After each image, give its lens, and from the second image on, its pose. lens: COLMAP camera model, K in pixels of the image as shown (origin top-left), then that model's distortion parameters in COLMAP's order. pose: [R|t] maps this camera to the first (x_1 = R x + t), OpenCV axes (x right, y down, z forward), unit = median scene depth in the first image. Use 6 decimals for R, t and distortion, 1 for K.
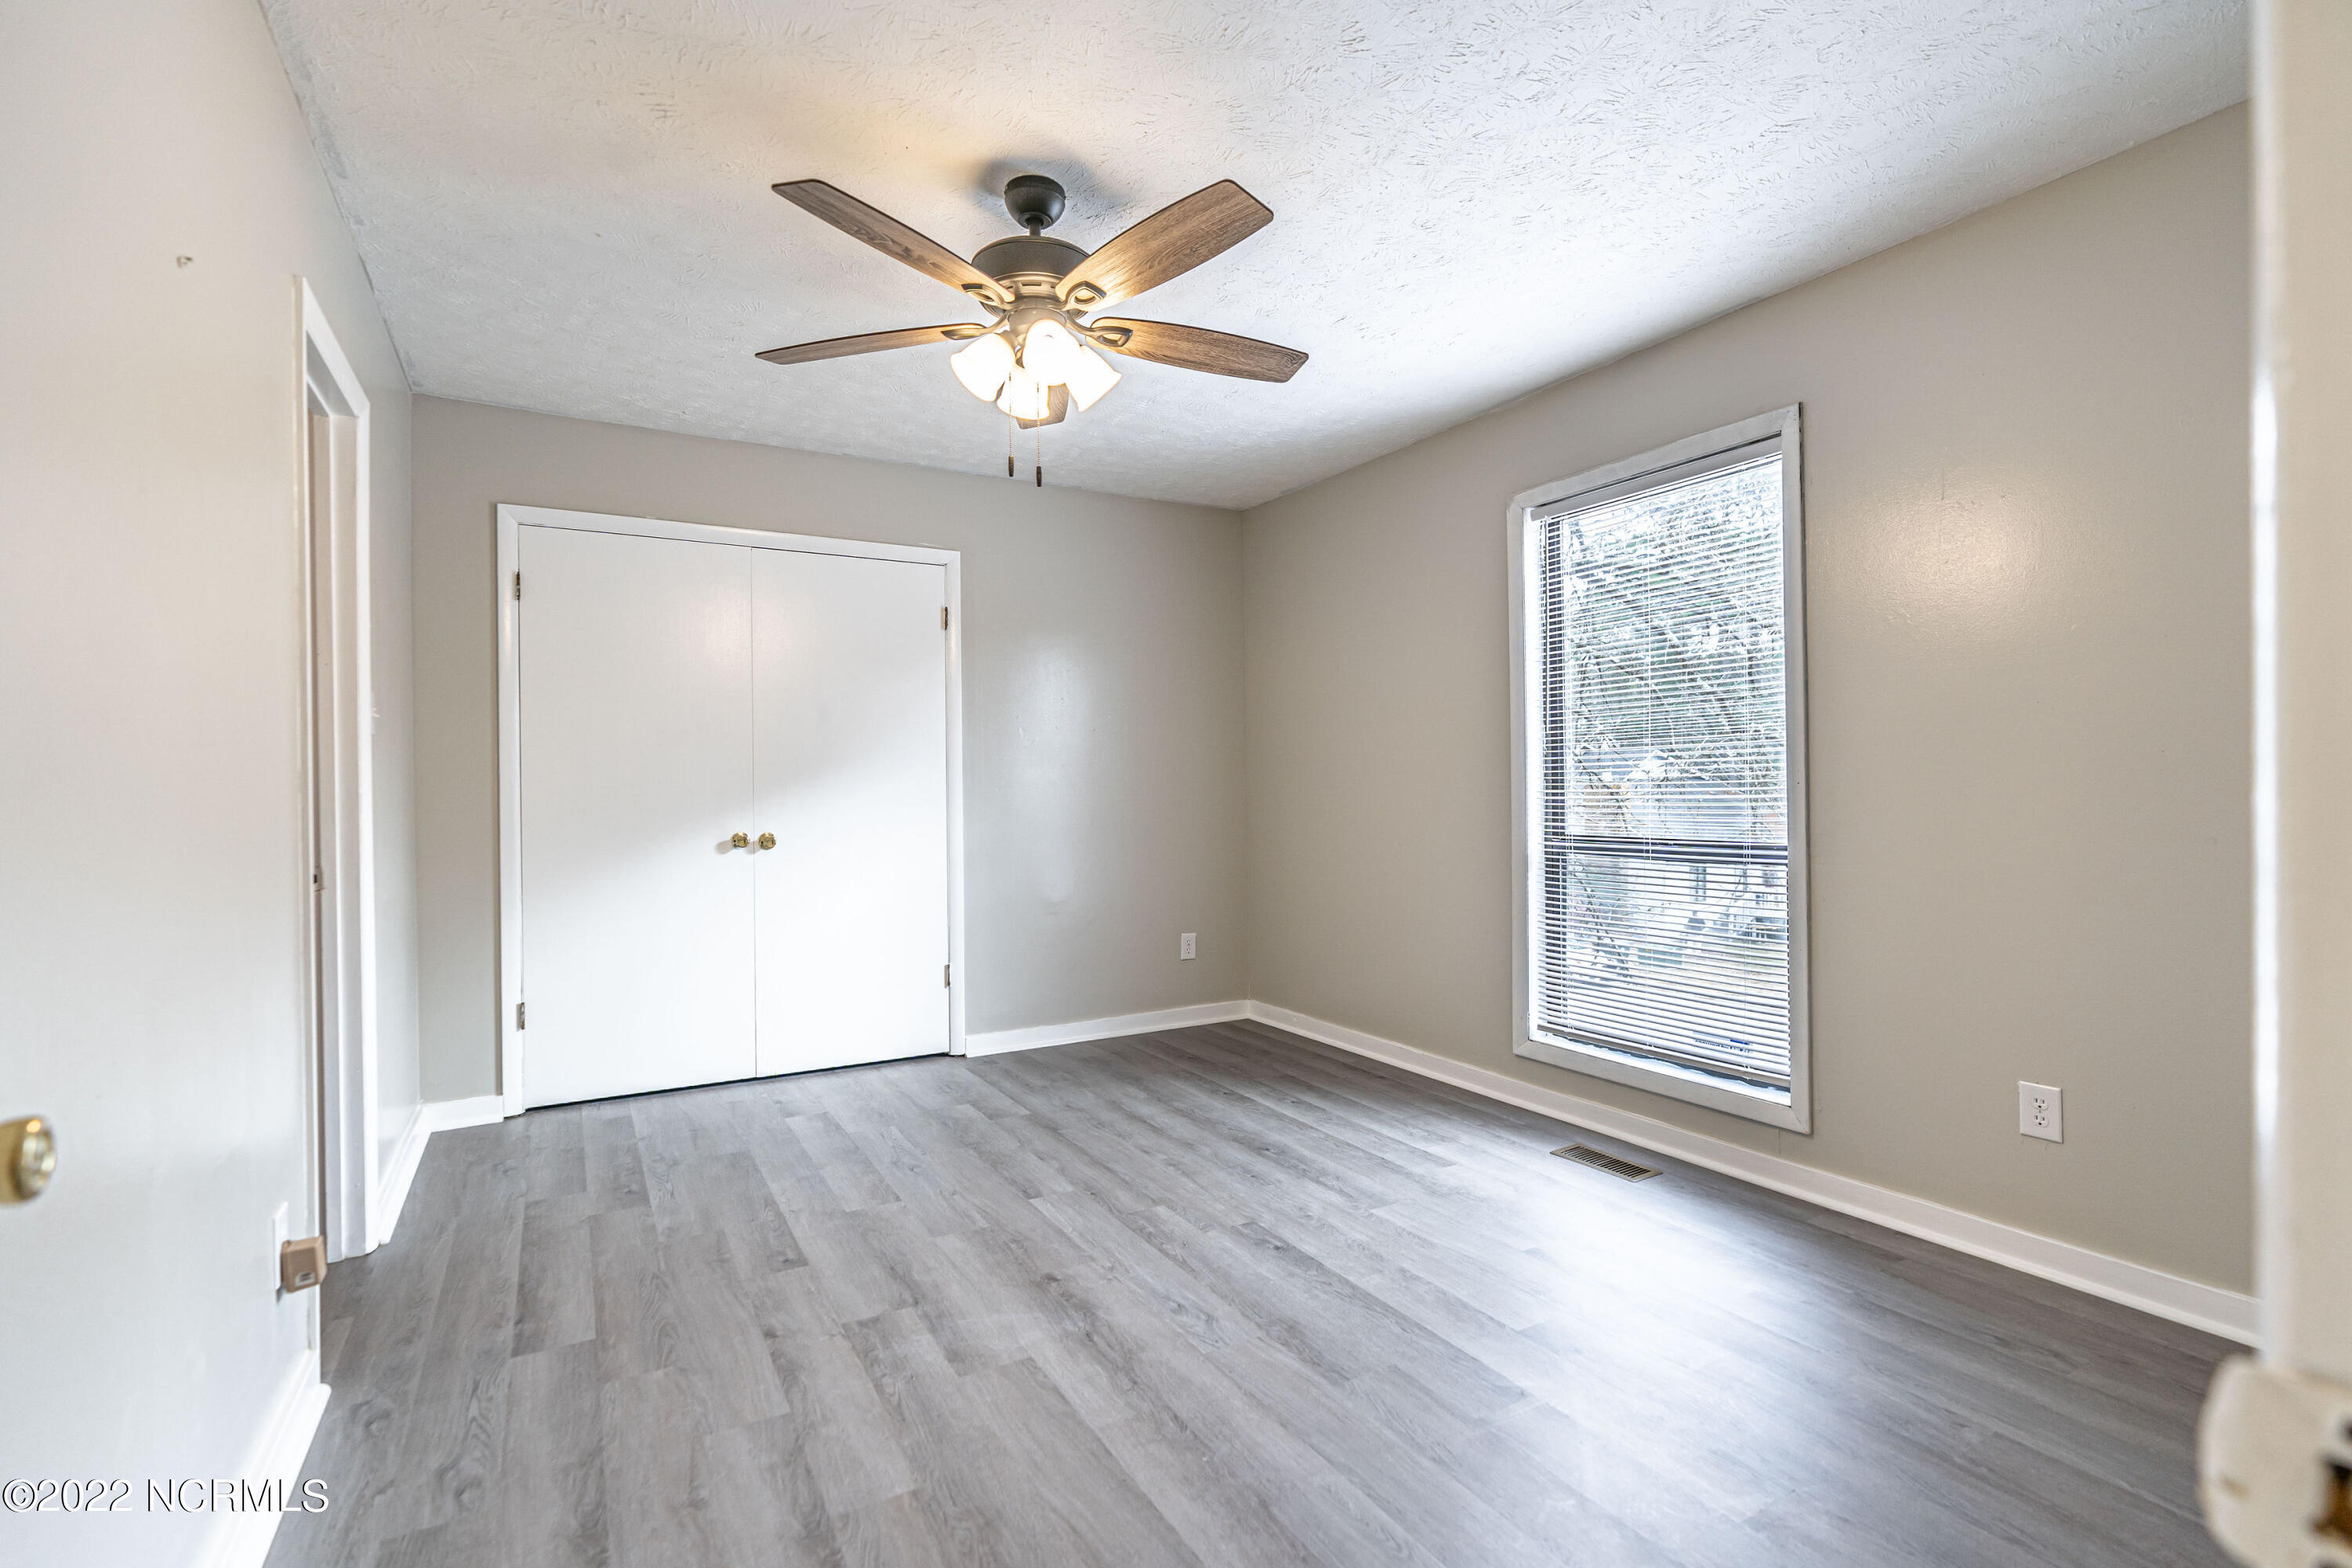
lens RADIAL K [[1060.9, 0, 1158.5], [0, 1060.9, 787.2], [0, 0, 1]] dist [-0.004421, 0.000944]
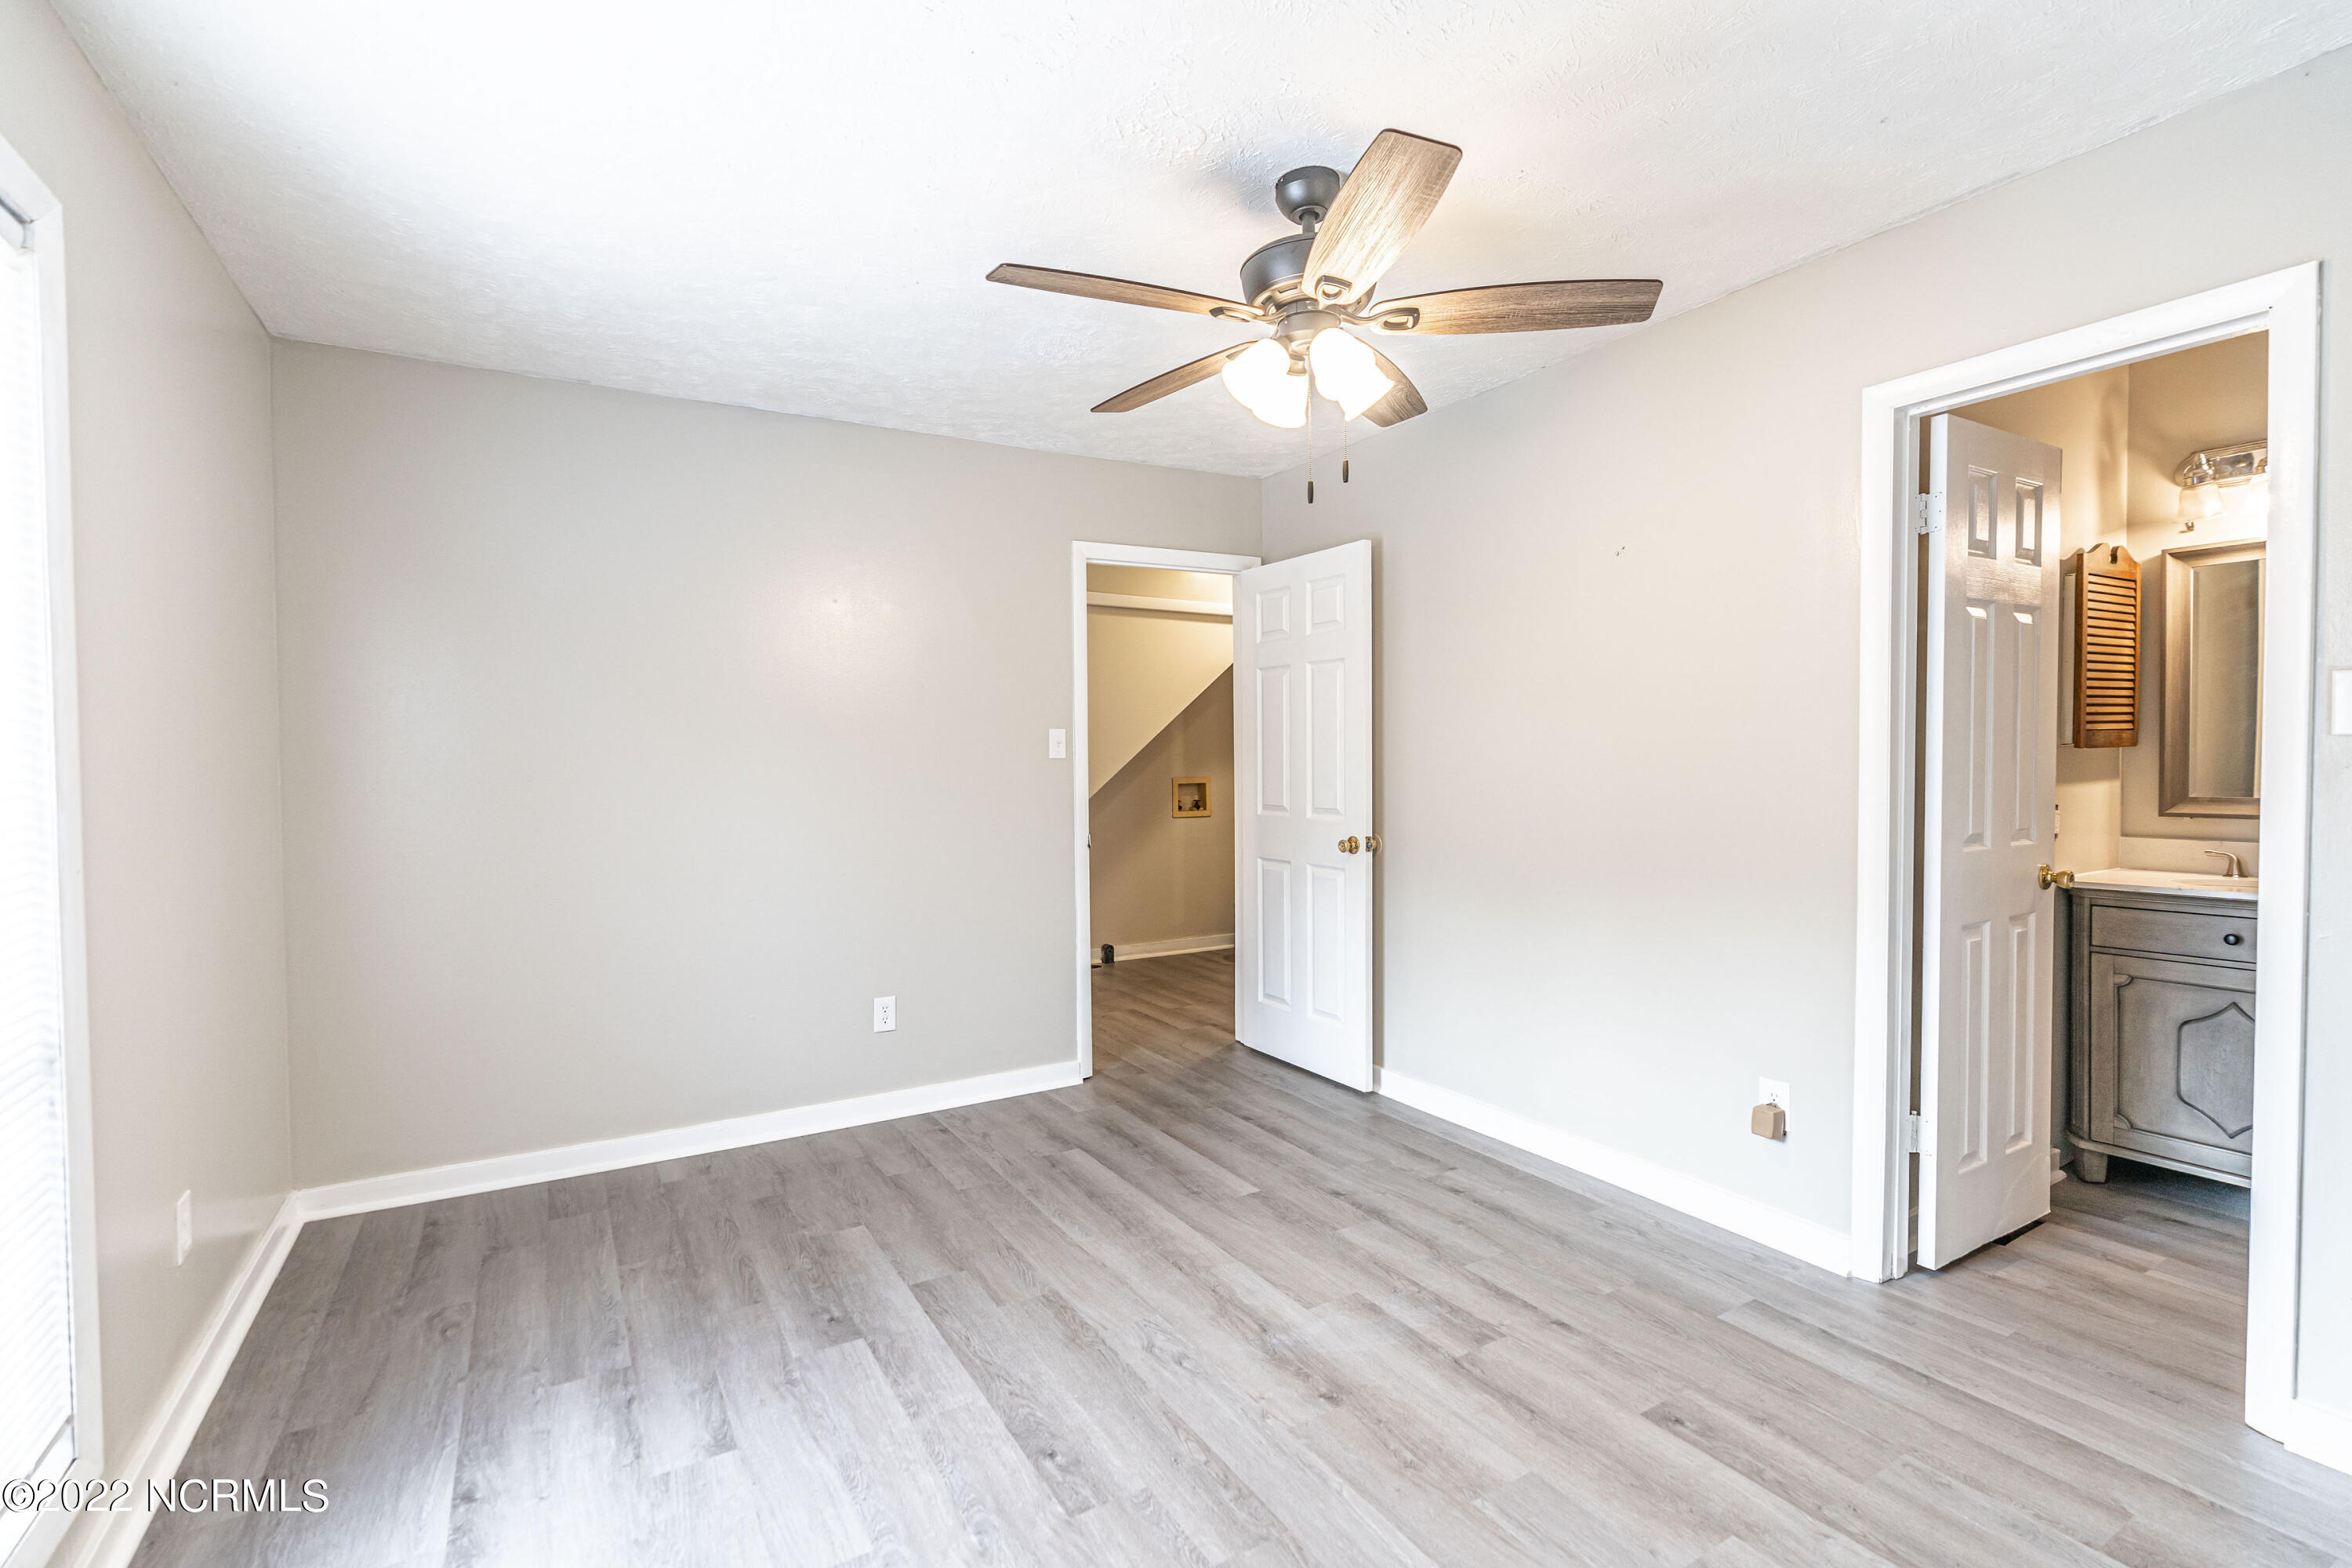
lens RADIAL K [[1060.9, 0, 1158.5], [0, 1060.9, 787.2], [0, 0, 1]] dist [-0.004421, 0.000944]
pose [[-0.999663, 0.022021, -0.013766, 0.042098], [0.021558, 0.999225, 0.032943, -0.068038], [0.014481, 0.032635, -0.999362, 1.987606]]
